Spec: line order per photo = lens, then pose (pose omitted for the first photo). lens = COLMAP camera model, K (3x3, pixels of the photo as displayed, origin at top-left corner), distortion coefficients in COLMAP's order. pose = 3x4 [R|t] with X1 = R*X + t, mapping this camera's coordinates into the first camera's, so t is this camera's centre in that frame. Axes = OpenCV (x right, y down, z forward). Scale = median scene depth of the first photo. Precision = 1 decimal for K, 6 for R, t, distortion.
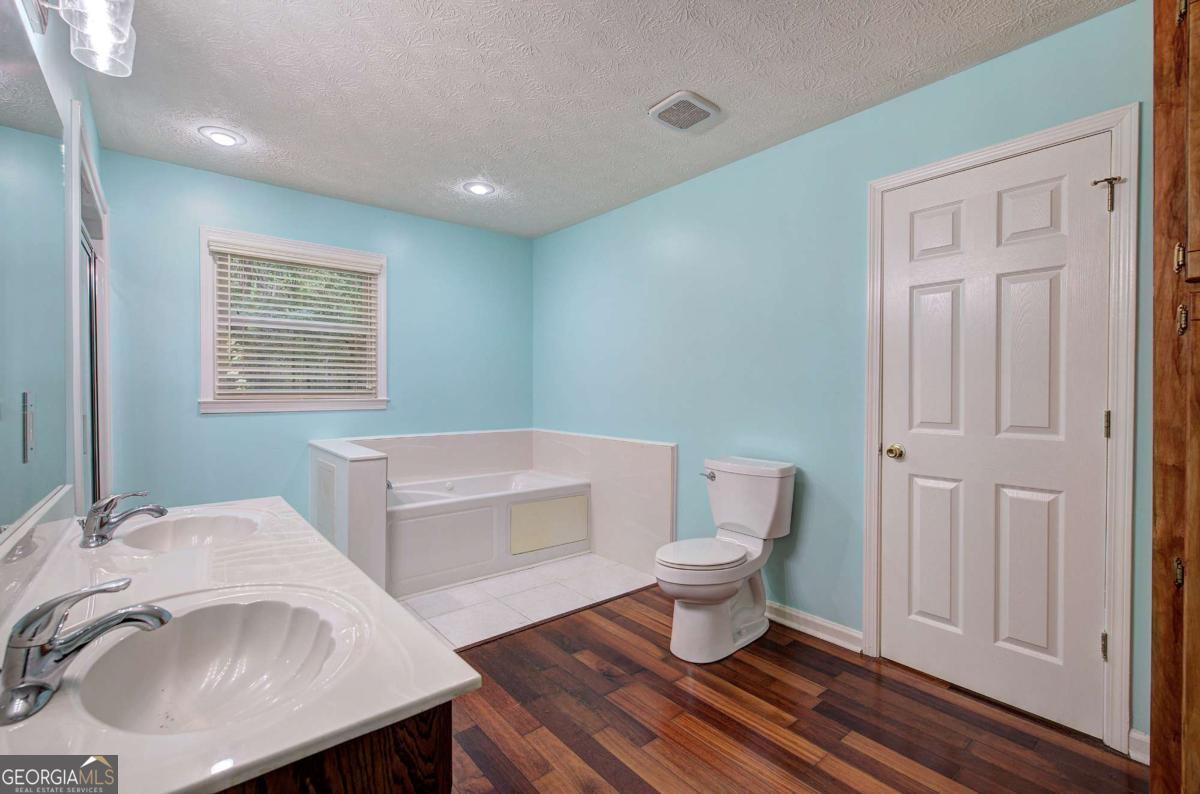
lens RADIAL K [[519.1, 0, 600.6], [0, 519.1, 397.3], [0, 0, 1]] dist [0.000630, 0.001210]
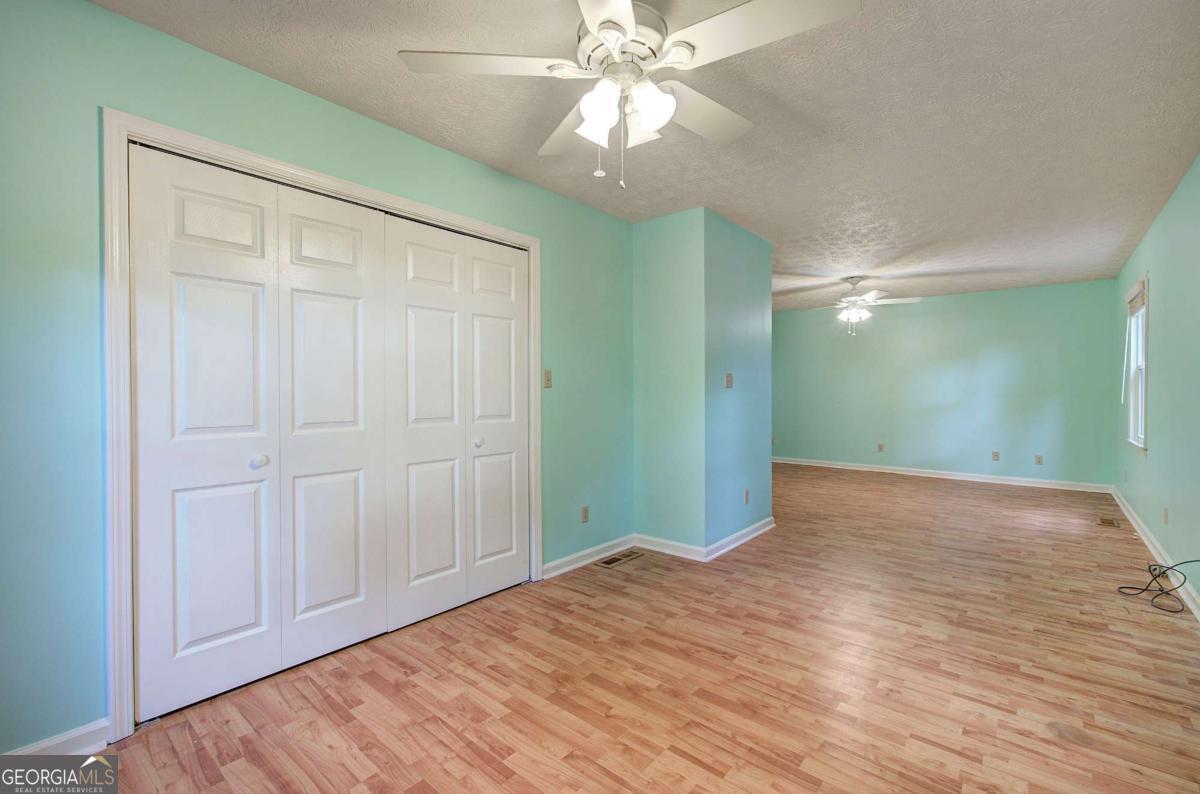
lens RADIAL K [[519.1, 0, 598.0], [0, 519.1, 394.7], [0, 0, 1]] dist [0.000630, 0.001210]
pose [[-0.162717, -0.004741, 0.986661, -0.446789], [0.014809, 0.999864, 0.007247, -0.007179], [-0.986562, 0.015791, -0.162624, 0.542052]]
